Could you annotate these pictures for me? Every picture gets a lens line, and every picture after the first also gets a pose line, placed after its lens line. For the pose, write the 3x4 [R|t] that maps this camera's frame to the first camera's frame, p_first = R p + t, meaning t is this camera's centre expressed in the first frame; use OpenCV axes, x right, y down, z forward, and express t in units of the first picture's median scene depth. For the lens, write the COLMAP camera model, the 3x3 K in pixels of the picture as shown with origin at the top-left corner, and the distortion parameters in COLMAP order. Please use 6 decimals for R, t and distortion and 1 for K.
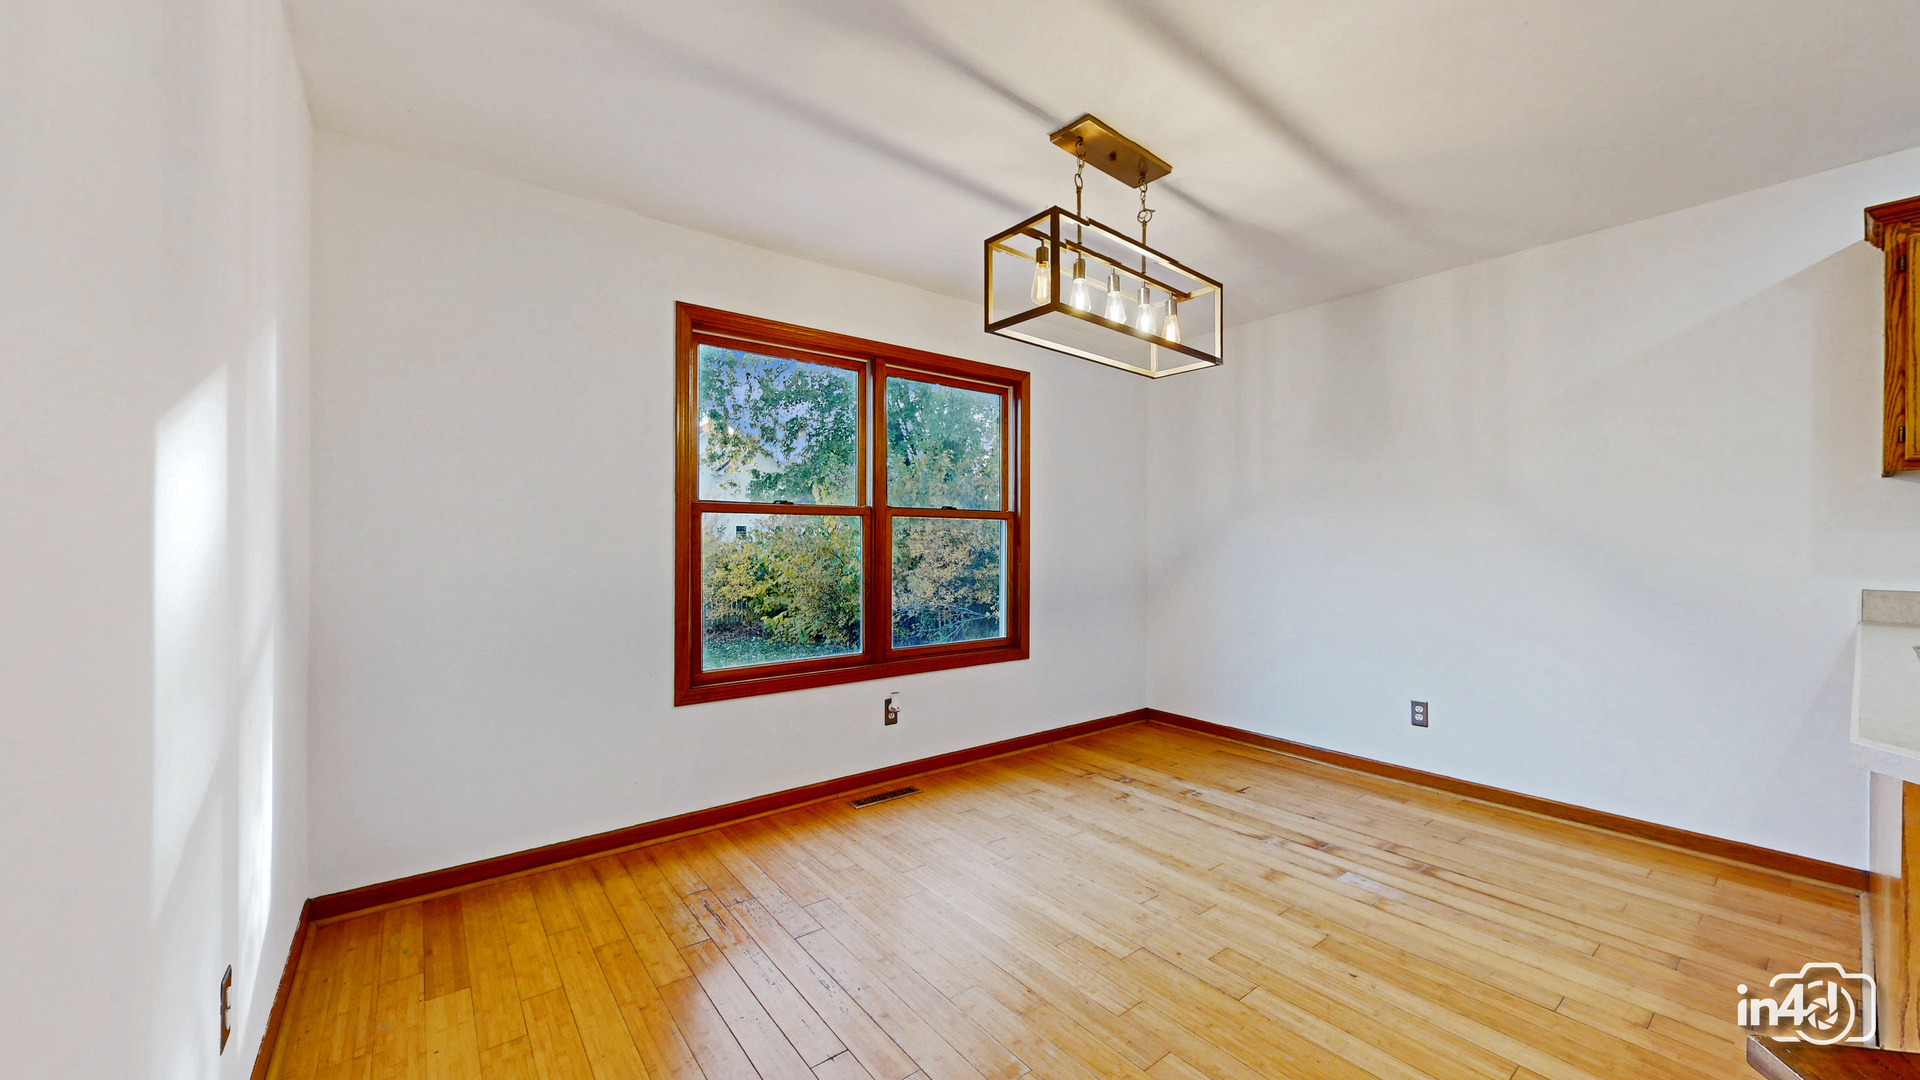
lens RADIAL K [[703.6, 0, 960.2], [0, 703.6, 542.3], [0, 0, 1]] dist [-0.000828, 0.000352]
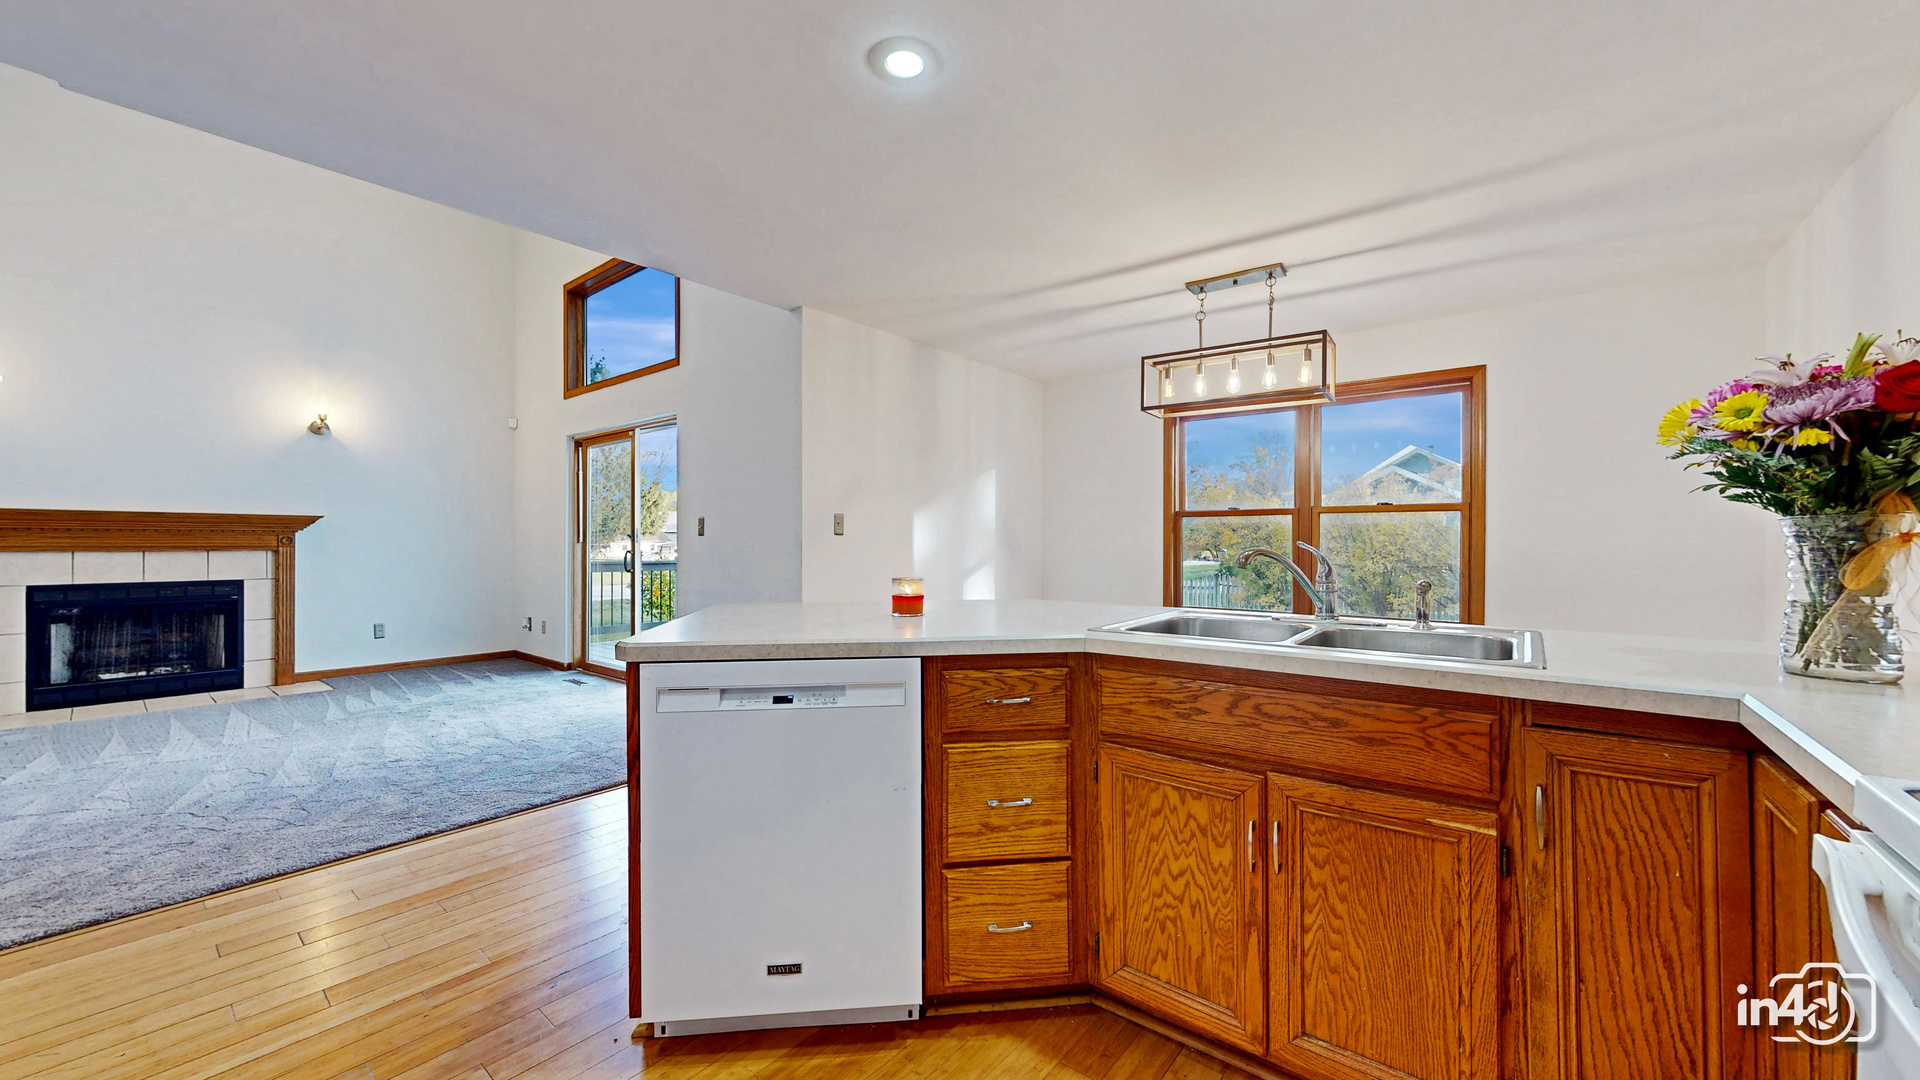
lens RADIAL K [[703.6, 0, 960.2], [0, 703.6, 542.3], [0, 0, 1]] dist [-0.000828, 0.000352]
pose [[0.224644, 0.001498, -0.974440, 1.303519], [-0.000516, 0.999999, 0.001419, 0.020220], [0.974441, 0.000184, 0.224645, 0.048796]]
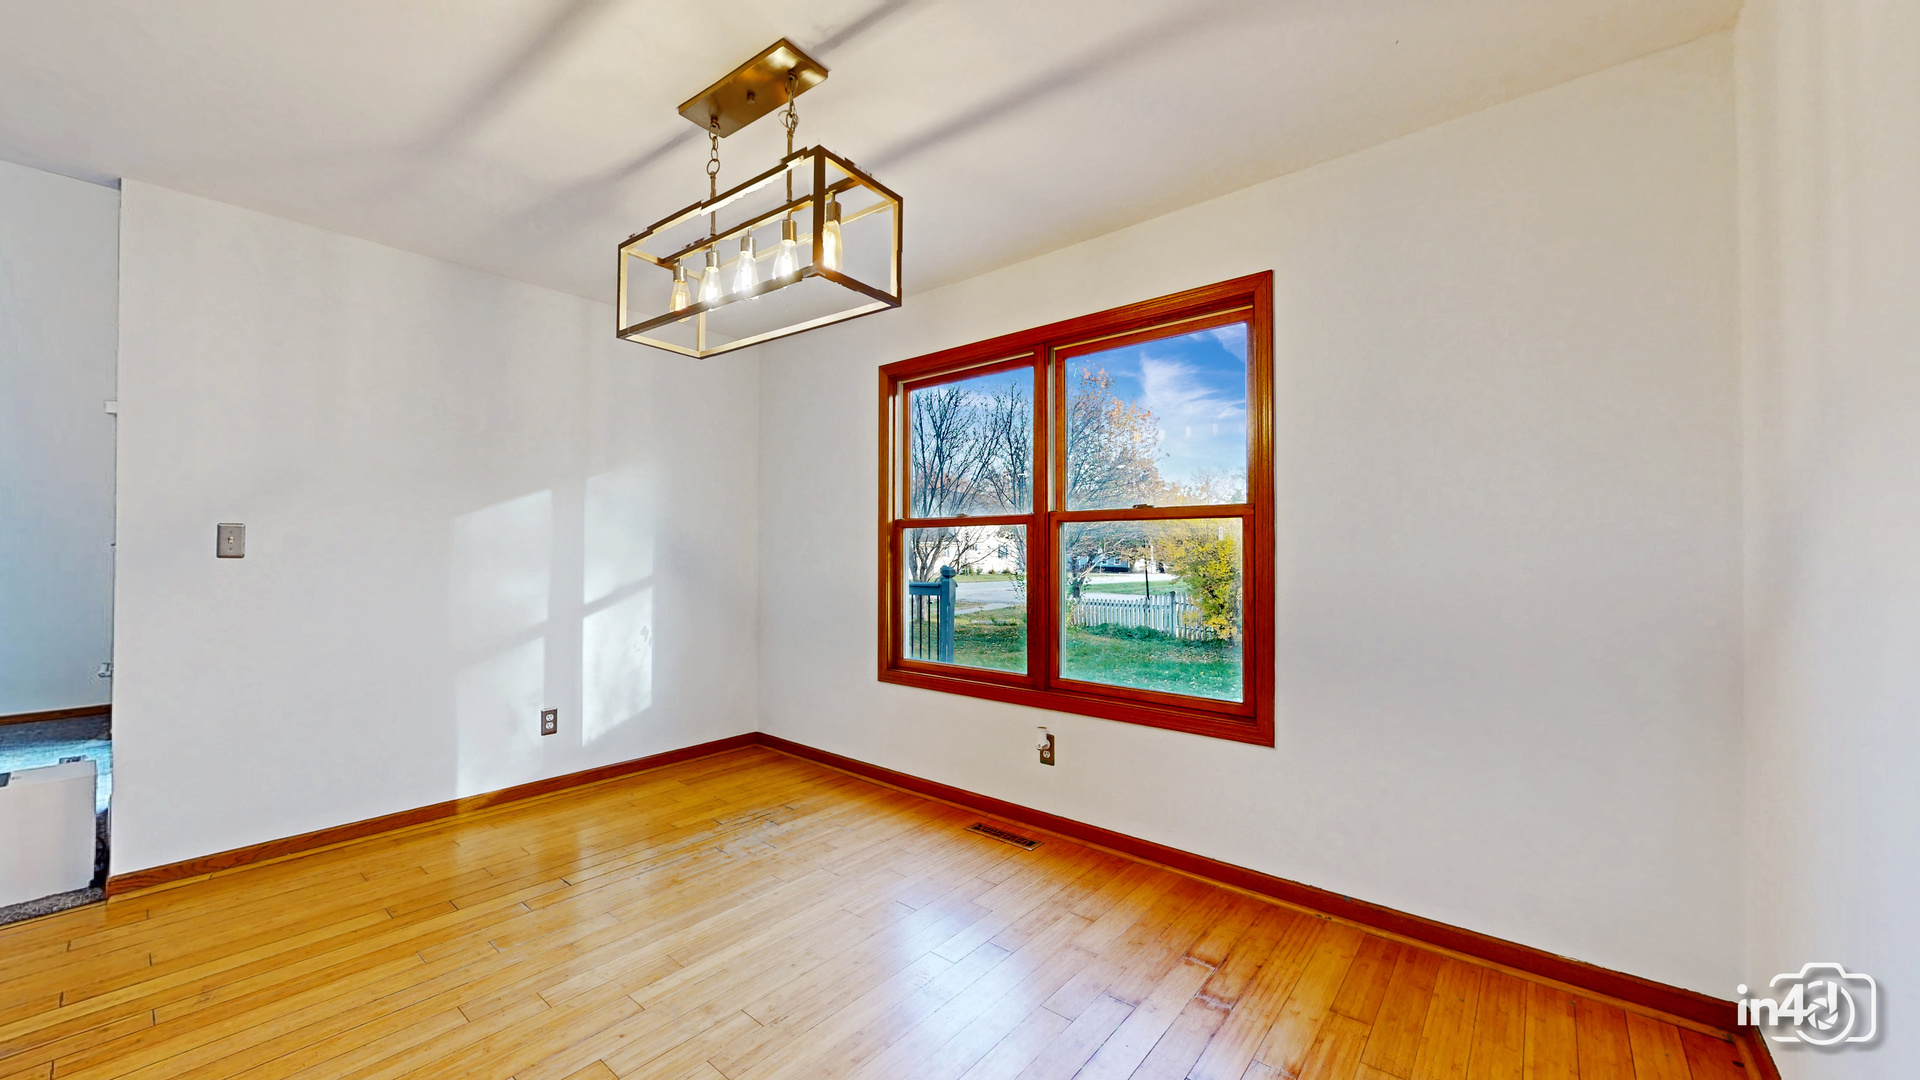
lens RADIAL K [[707.6, 0, 960.0], [0, 707.6, 540.0], [0, 0, 1]] dist [-0.000806, 0.000029]
pose [[0.215574, -0.017821, -0.976325, 0.893774], [-0.000981, 0.999829, -0.018467, 0.000609], [0.976487, 0.004938, 0.215520, 0.866688]]
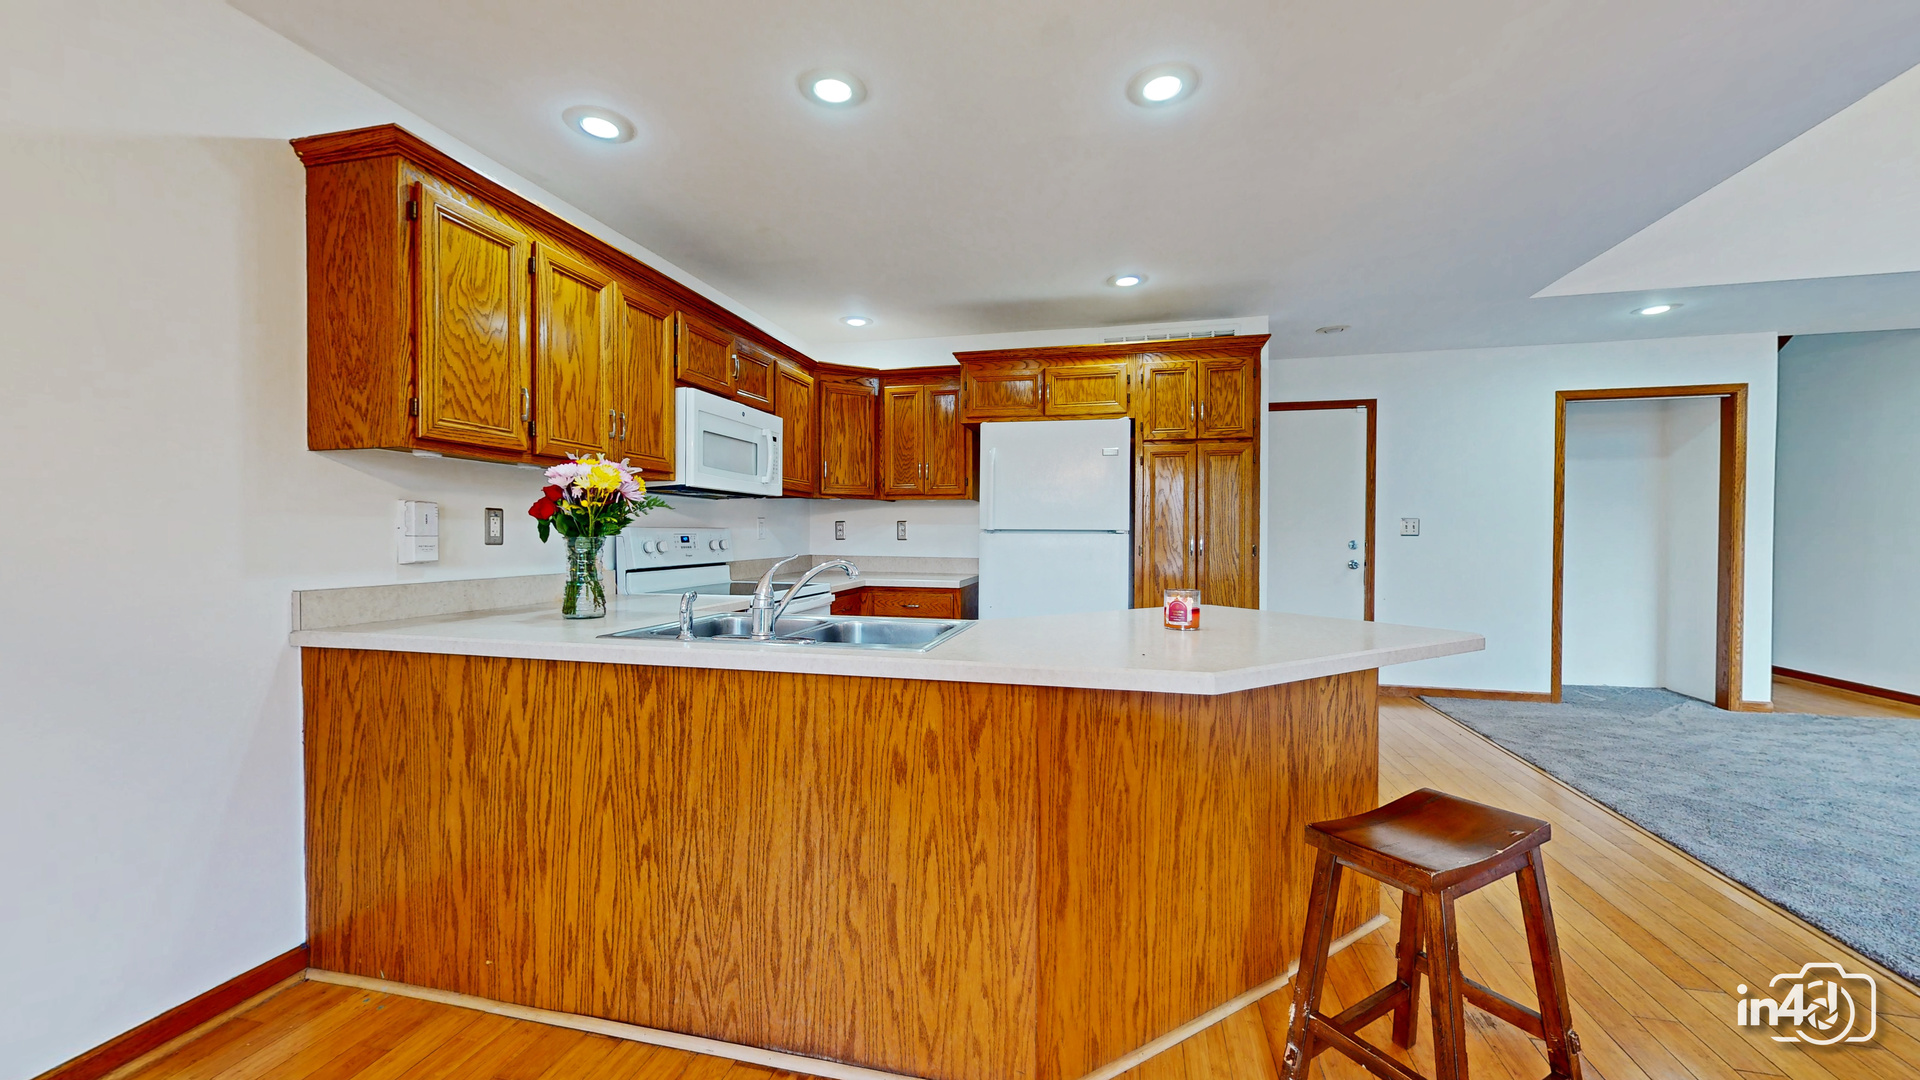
lens RADIAL K [[703.6, 0, 960.2], [0, 703.6, 542.3], [0, 0, 1]] dist [-0.000828, 0.000352]
pose [[-0.622363, -0.011407, 0.782646, 0.173415], [-0.000779, 0.999902, 0.013954, 0.000786], [-0.782729, 0.008075, -0.622311, 0.760638]]
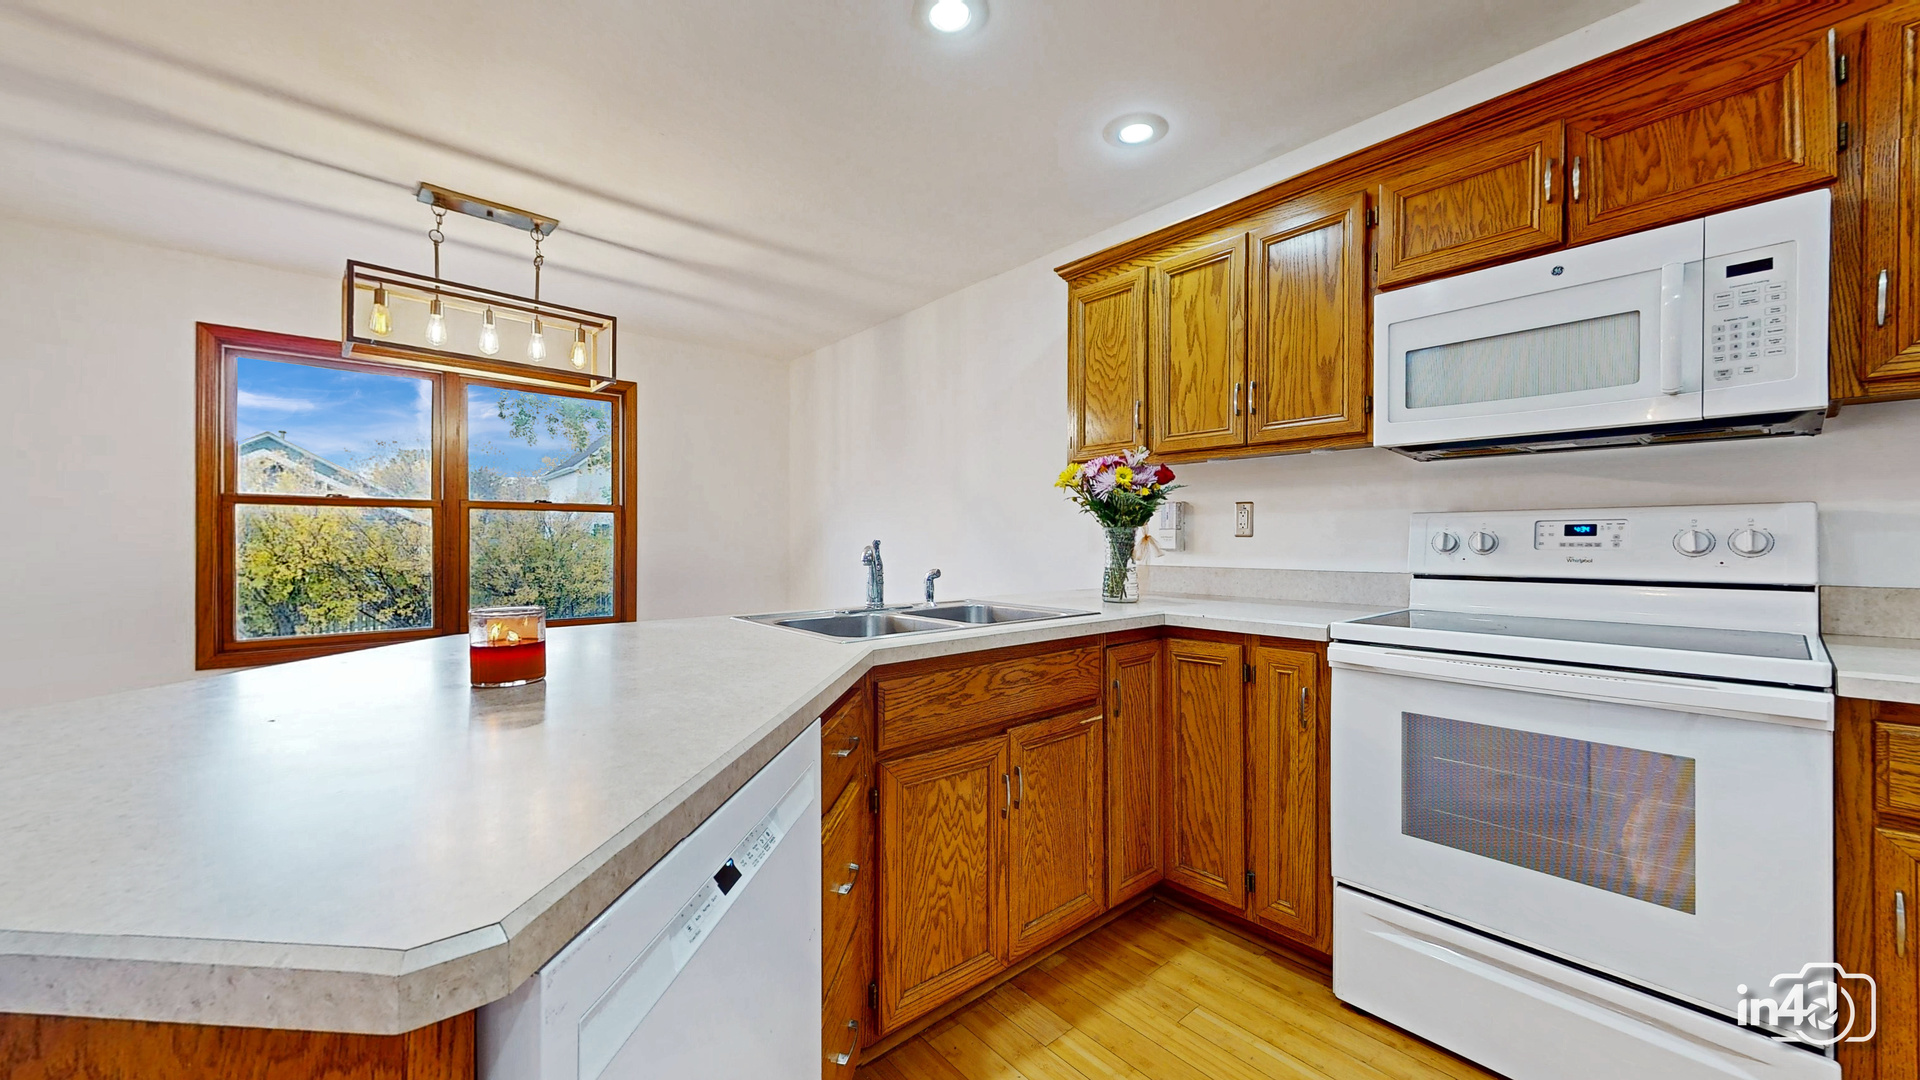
lens RADIAL K [[703.6, 0, 960.2], [0, 703.6, 542.3], [0, 0, 1]] dist [-0.000828, 0.000352]
pose [[0.998777, -0.000886, 0.049428, 0.799862], [0.000884, 1.000000, 0.000073, 0.023071], [-0.049428, -0.000029, 0.998778, -0.223777]]
